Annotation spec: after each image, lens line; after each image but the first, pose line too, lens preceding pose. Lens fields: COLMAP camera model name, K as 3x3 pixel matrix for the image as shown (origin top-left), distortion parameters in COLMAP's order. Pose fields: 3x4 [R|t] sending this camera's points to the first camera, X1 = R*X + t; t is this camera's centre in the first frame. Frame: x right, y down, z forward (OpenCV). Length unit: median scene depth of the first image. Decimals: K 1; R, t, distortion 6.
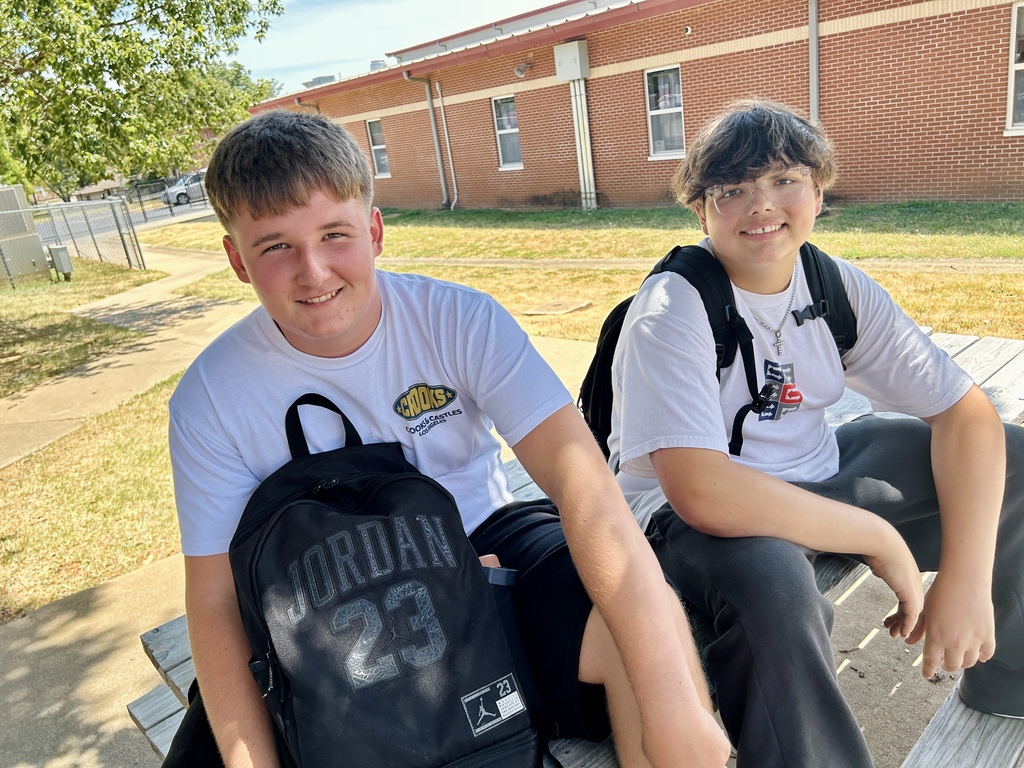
lens RADIAL K [[774.1, 0, 512.0], [0, 774.1, 384.0], [0, 0, 1]] dist [-0.002182, -0.001173]
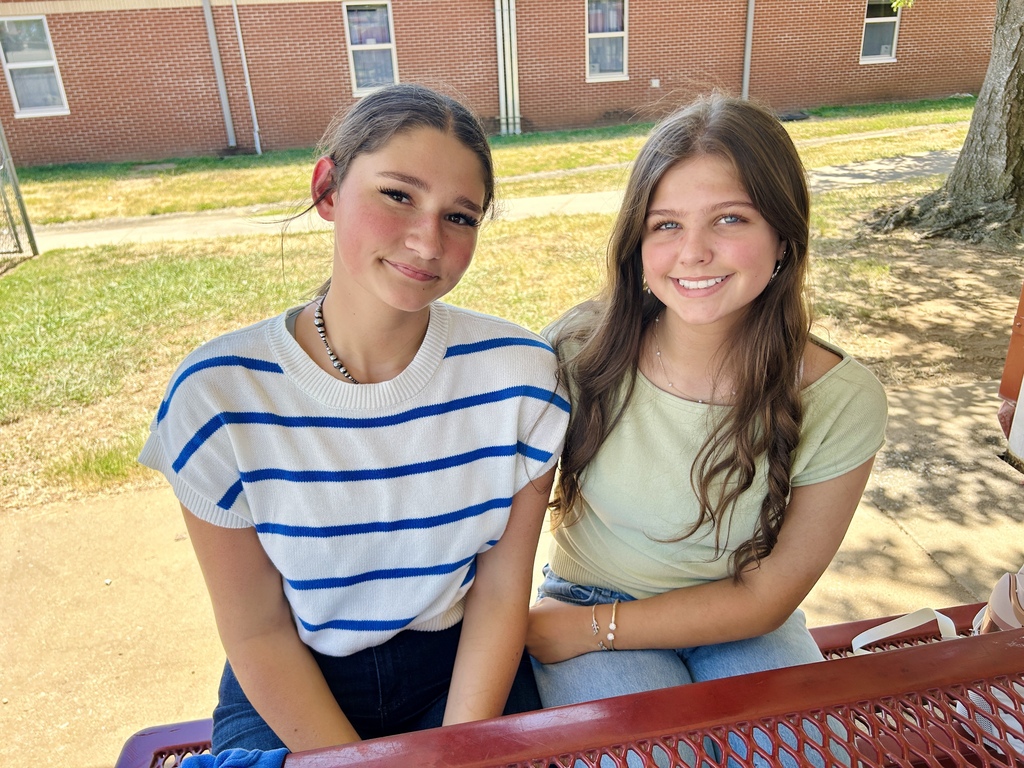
lens RADIAL K [[774.1, 0, 512.0], [0, 774.1, 384.0], [0, 0, 1]] dist [-0.002182, -0.001173]
pose [[0.484213, -0.256741, 0.836434, -0.794736], [0.267278, 0.953686, 0.138004, -0.065798], [-0.833127, 0.156737, 0.530408, 0.550867]]
